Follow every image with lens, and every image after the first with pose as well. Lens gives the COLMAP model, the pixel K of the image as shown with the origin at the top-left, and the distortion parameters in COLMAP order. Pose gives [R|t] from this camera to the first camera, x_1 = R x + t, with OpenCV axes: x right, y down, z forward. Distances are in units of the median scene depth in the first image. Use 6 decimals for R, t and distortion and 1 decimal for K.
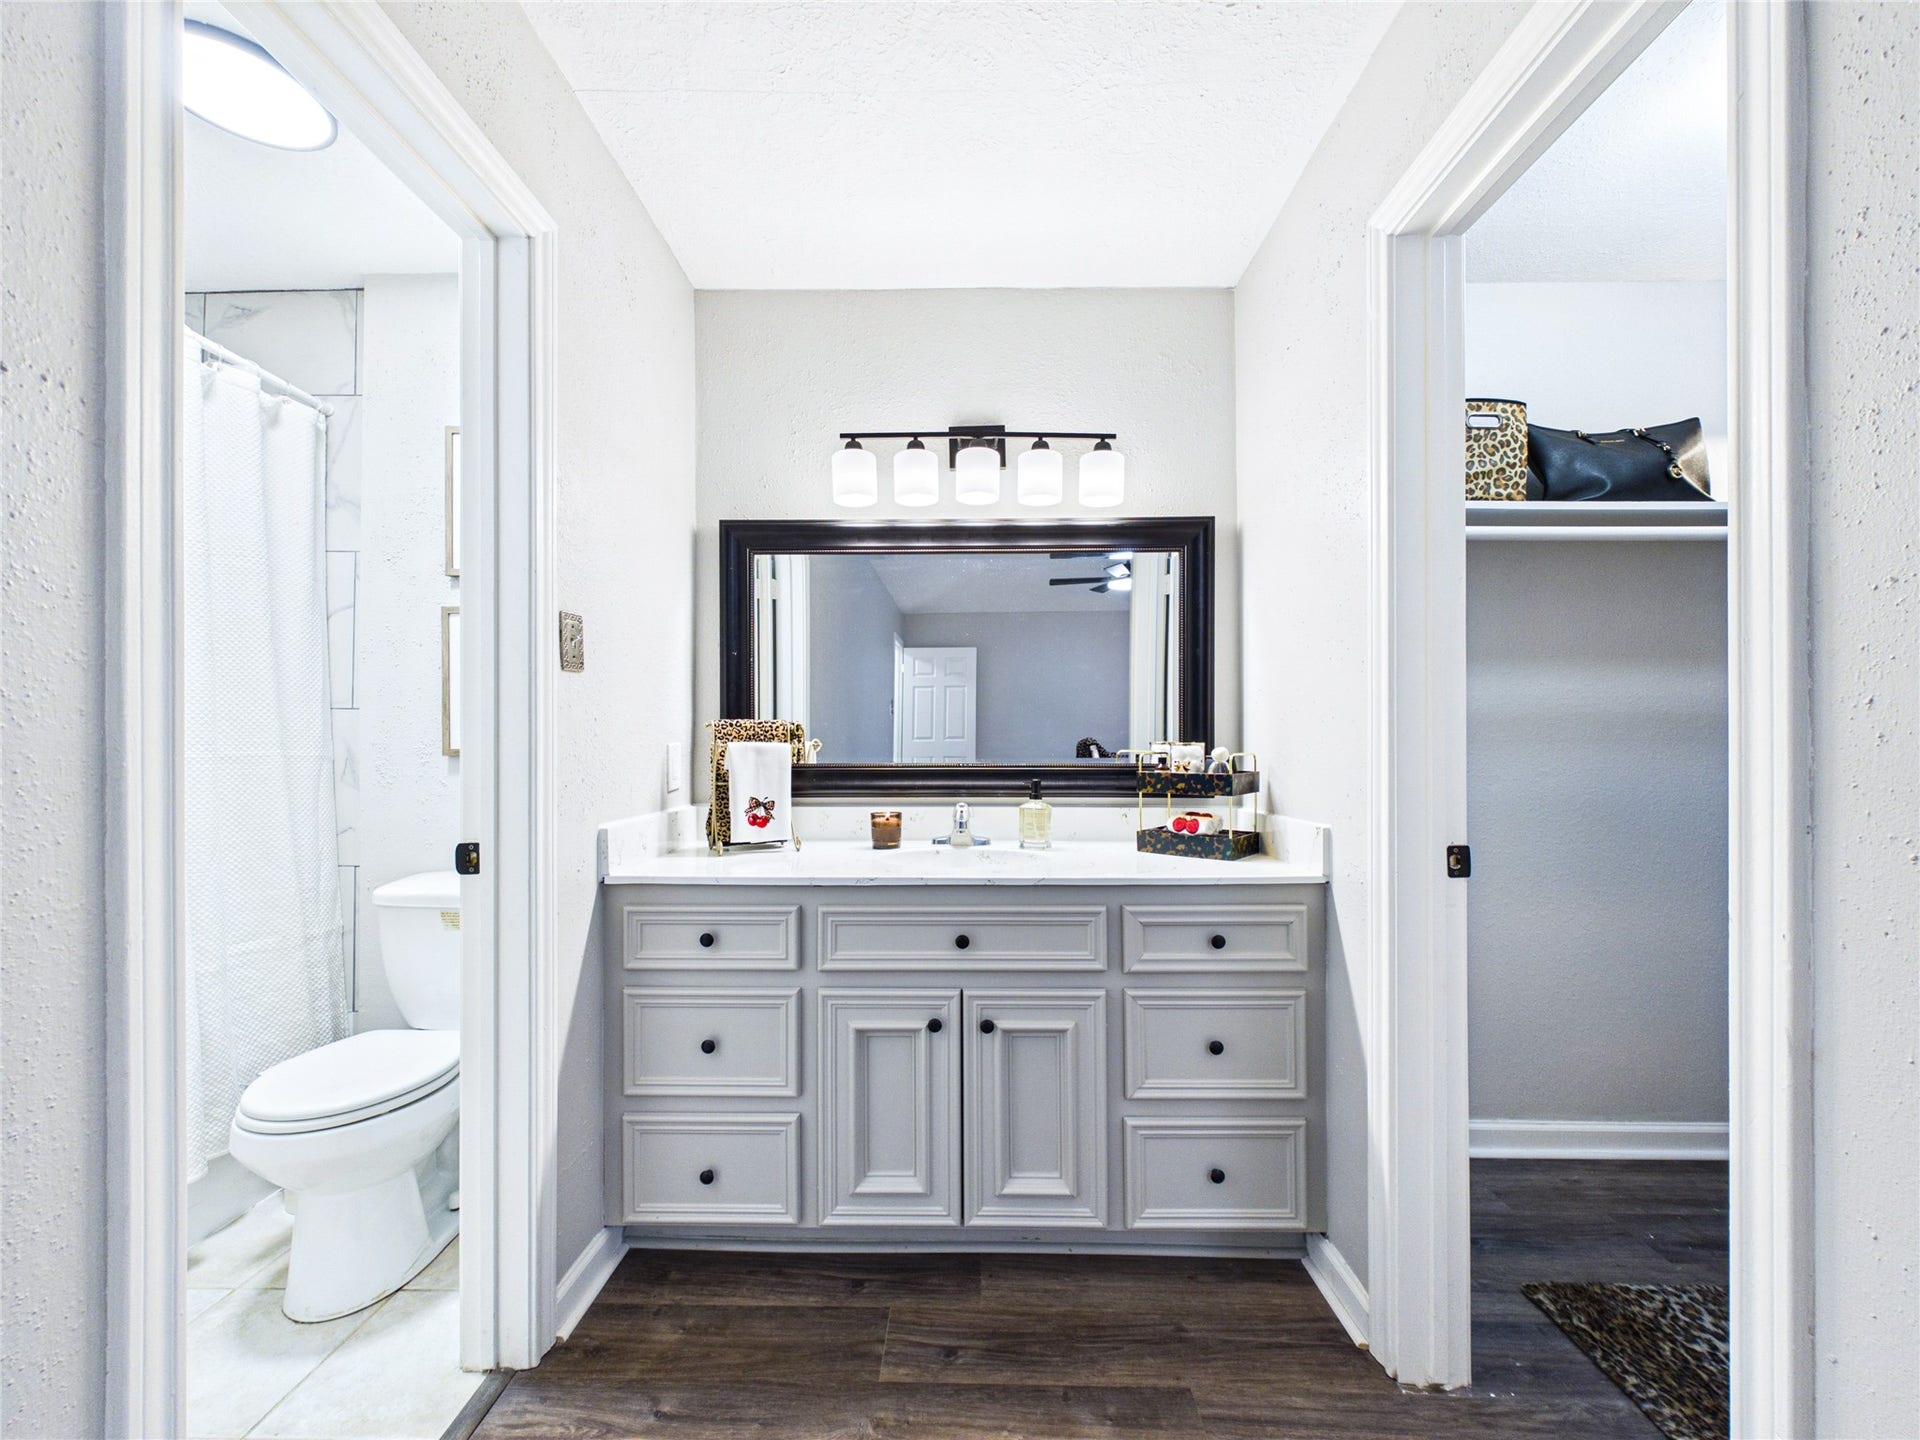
lens RADIAL K [[774.2, 0, 956.6], [0, 774.2, 726.6], [0, 0, 1]] dist [-0.000444, 0.000349]
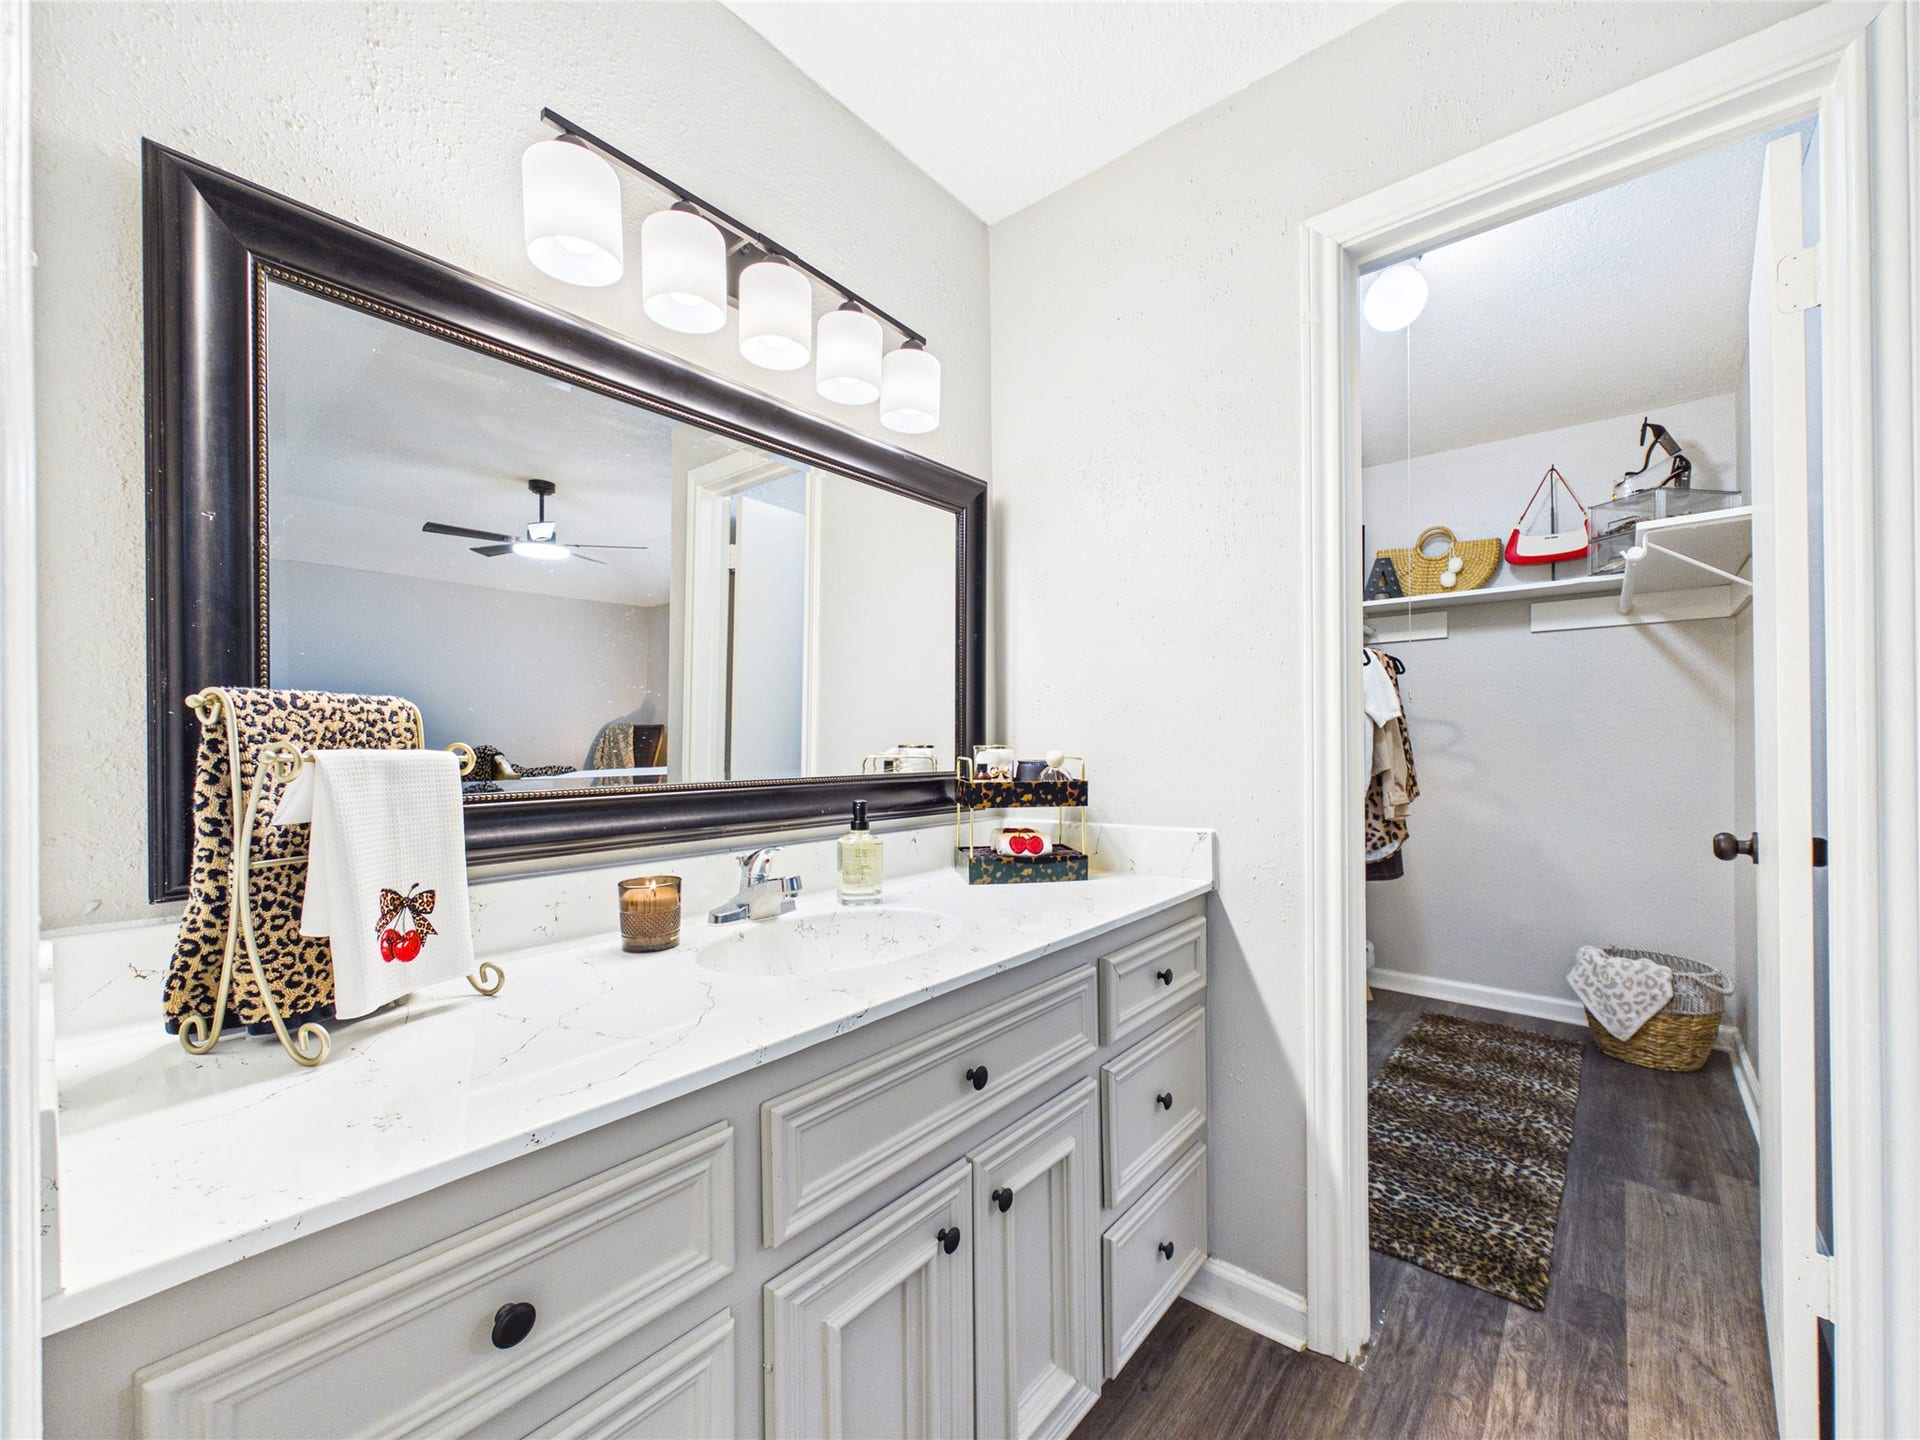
lens RADIAL K [[774.2, 0, 959.4], [0, 774.2, 738.6], [0, 0, 1]] dist [-0.000444, 0.000349]
pose [[0.629932, 0.001992, 0.776647, -0.383686], [-0.006757, 0.999973, 0.002916, 0.012019], [-0.776621, -0.007085, 0.629929, 0.523955]]
